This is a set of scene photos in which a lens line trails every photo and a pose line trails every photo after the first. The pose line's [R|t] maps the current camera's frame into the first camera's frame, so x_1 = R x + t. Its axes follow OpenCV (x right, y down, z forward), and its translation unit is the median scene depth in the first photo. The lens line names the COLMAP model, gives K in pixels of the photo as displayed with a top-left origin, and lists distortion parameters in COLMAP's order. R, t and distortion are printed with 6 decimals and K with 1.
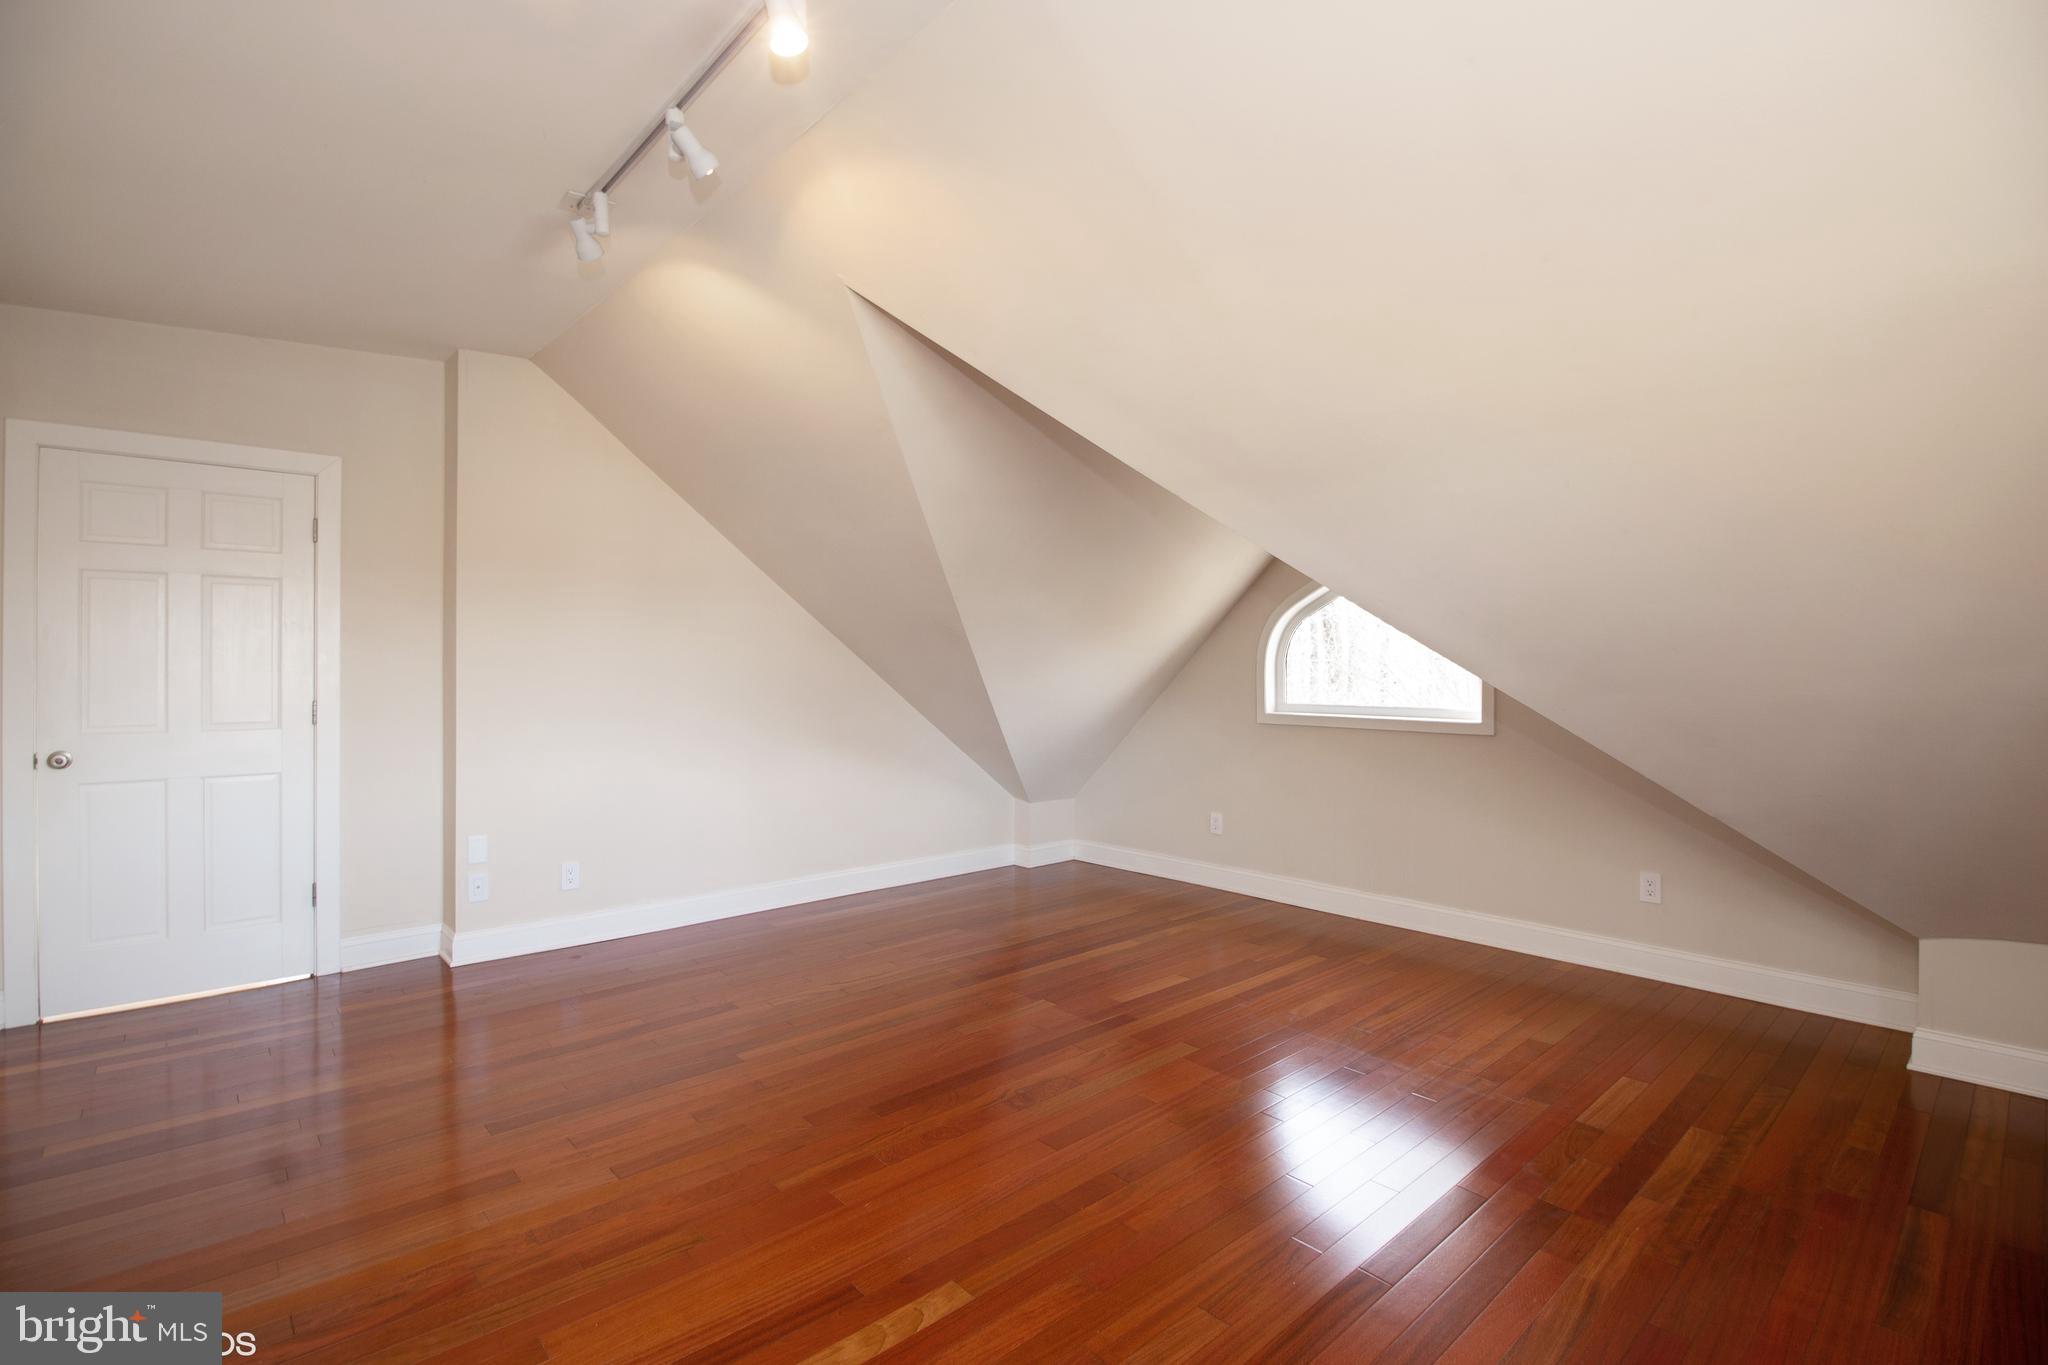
lens RADIAL K [[949.7, 0, 1013.3], [0, 949.7, 660.1], [0, 0, 1]] dist [0.019804, -0.011860]
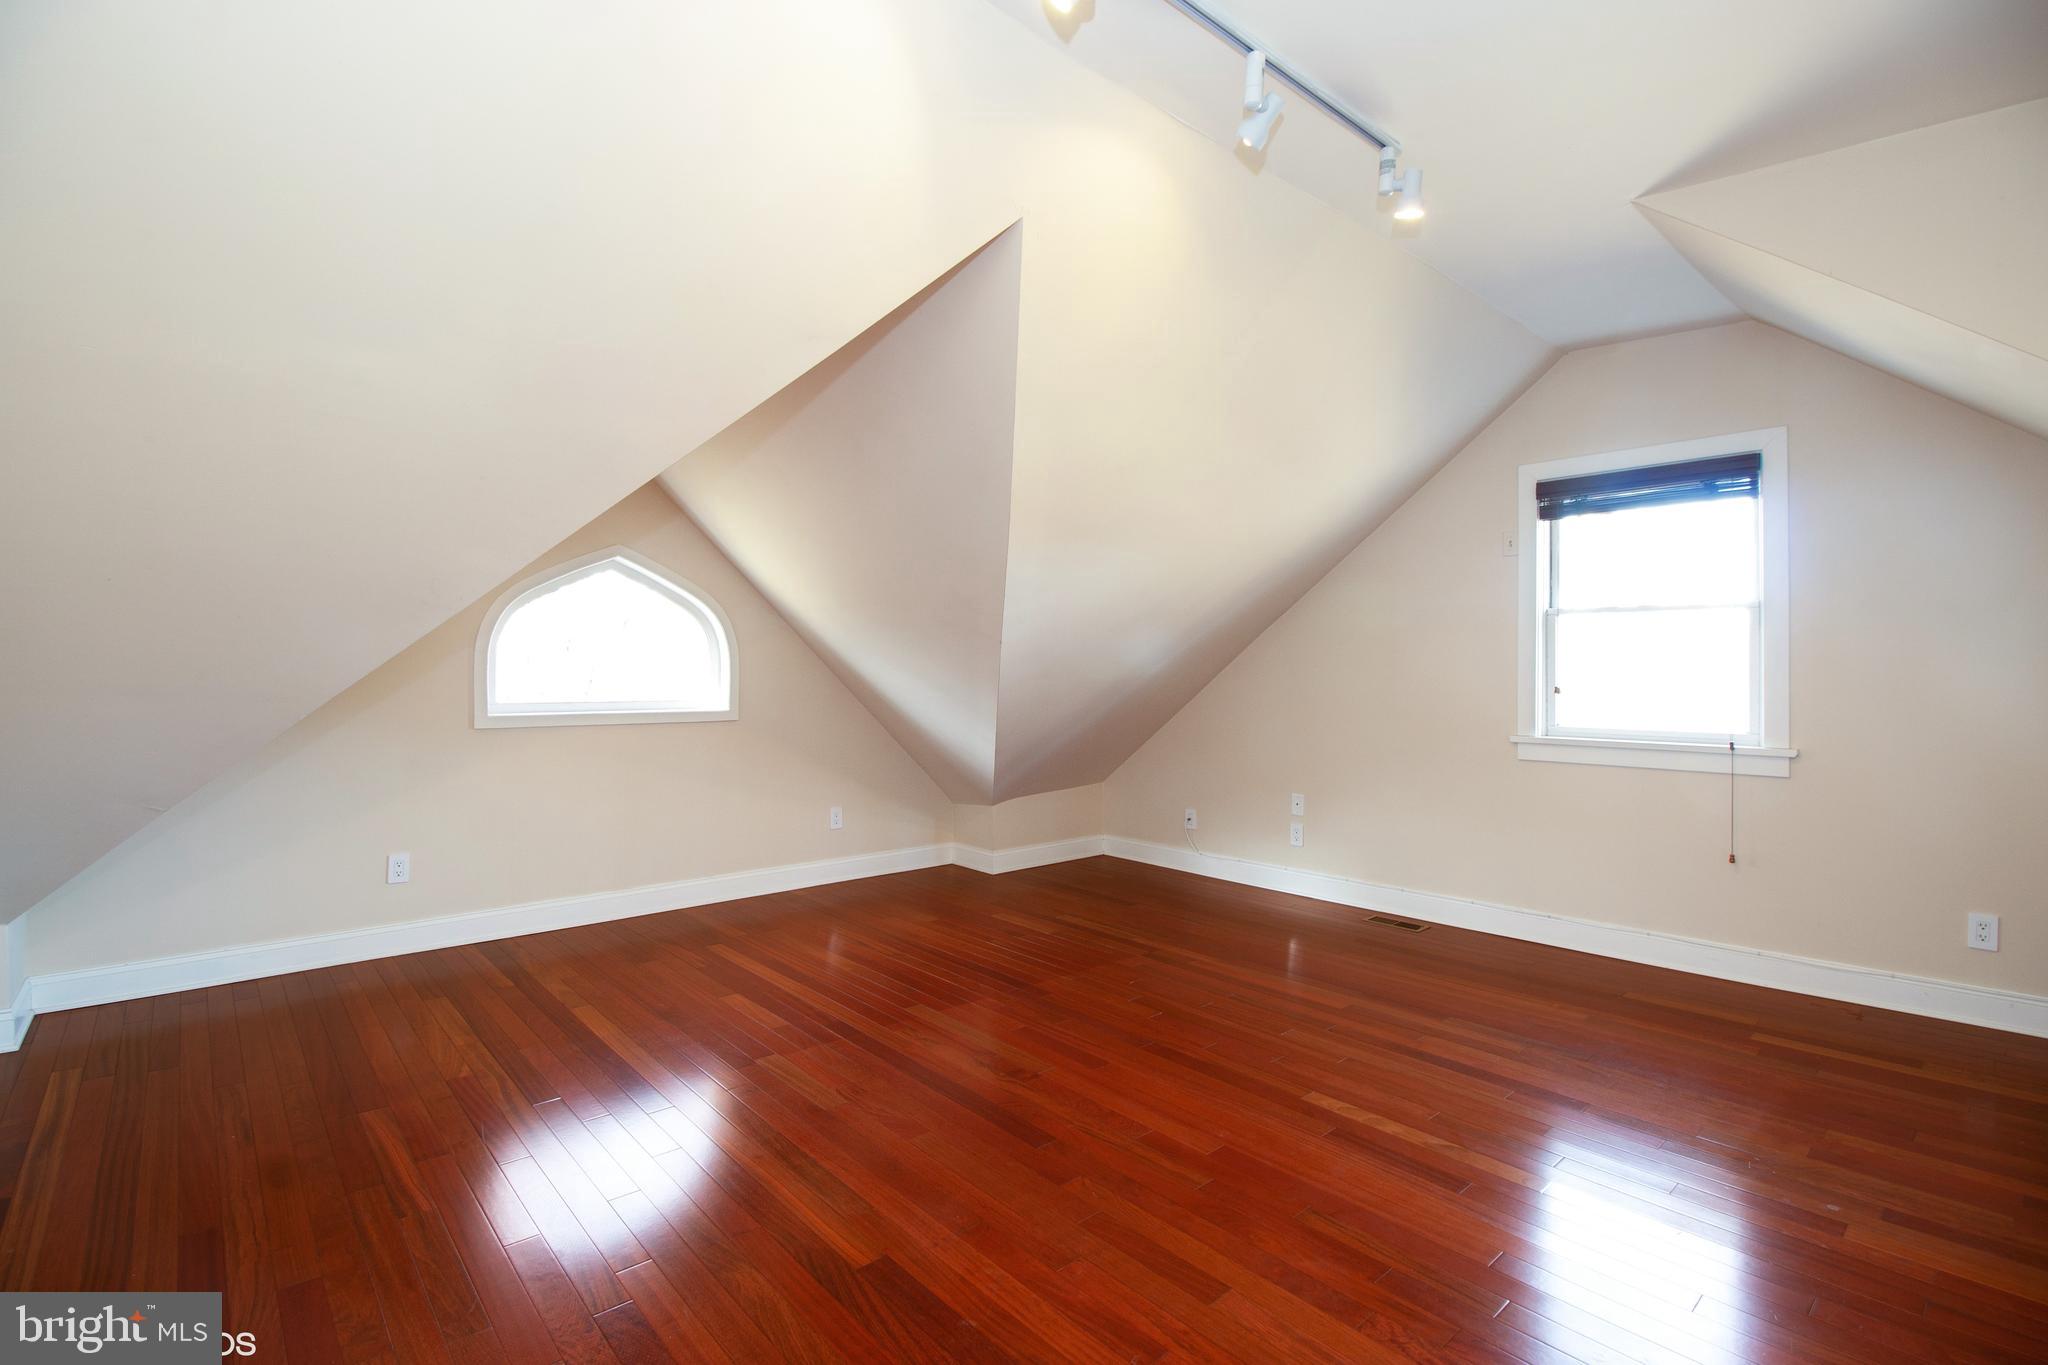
lens RADIAL K [[949.7, 0, 1013.3], [0, 949.7, 660.1], [0, 0, 1]] dist [0.019804, -0.011860]
pose [[0.002087, 0.011113, 0.999936, -0.757593], [-0.016410, 0.999804, -0.011077, 0.012761], [-0.999863, -0.016386, 0.002269, 0.732467]]
